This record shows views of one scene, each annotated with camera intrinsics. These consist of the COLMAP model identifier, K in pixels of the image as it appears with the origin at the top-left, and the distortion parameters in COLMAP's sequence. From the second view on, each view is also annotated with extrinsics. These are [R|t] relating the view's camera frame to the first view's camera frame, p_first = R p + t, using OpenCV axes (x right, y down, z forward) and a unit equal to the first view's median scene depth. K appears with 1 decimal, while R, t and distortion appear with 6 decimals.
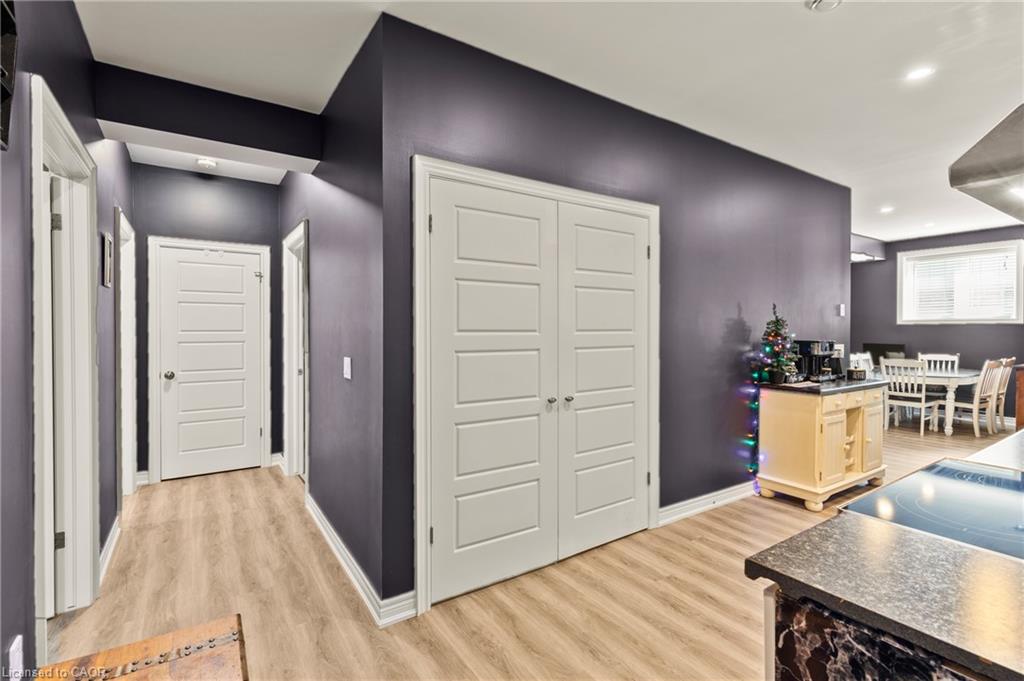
lens RADIAL K [[474.8, 0, 507.3], [0, 474.8, 338.5], [0, 0, 1]] dist [0.001916, 0.000421]
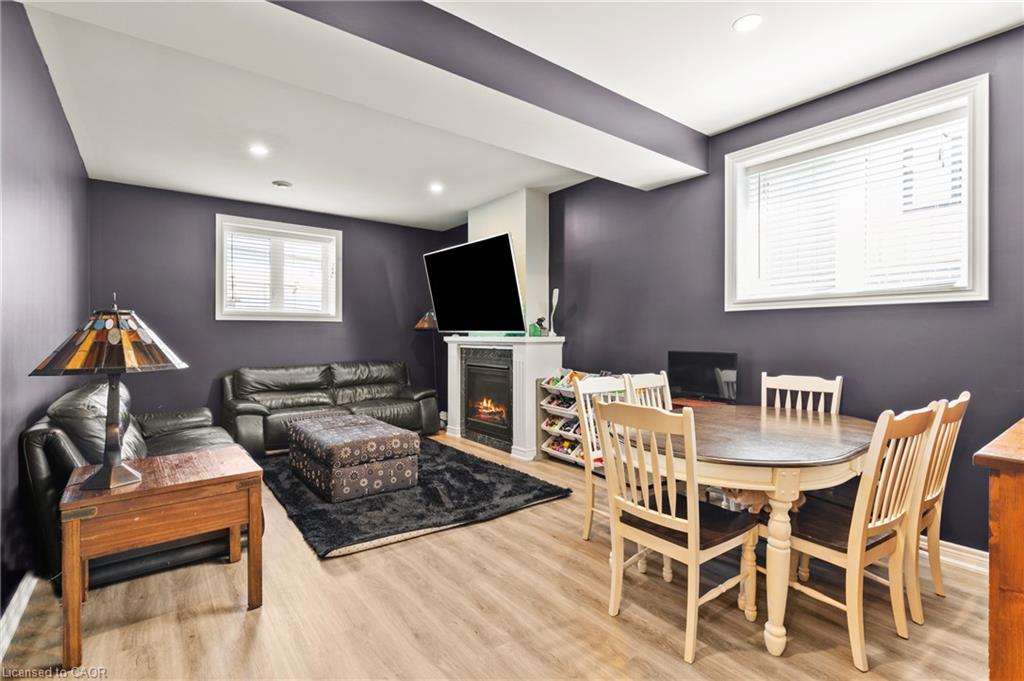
lens RADIAL K [[474.8, 0, 516.1], [0, 474.8, 340.1], [0, 0, 1]] dist [0.001916, 0.000421]
pose [[0.997074, 0.001162, 0.076438, 0.684881], [-0.000662, 0.999978, -0.006569, 0.002698], [-0.076444, 0.006499, 0.997053, 0.654235]]
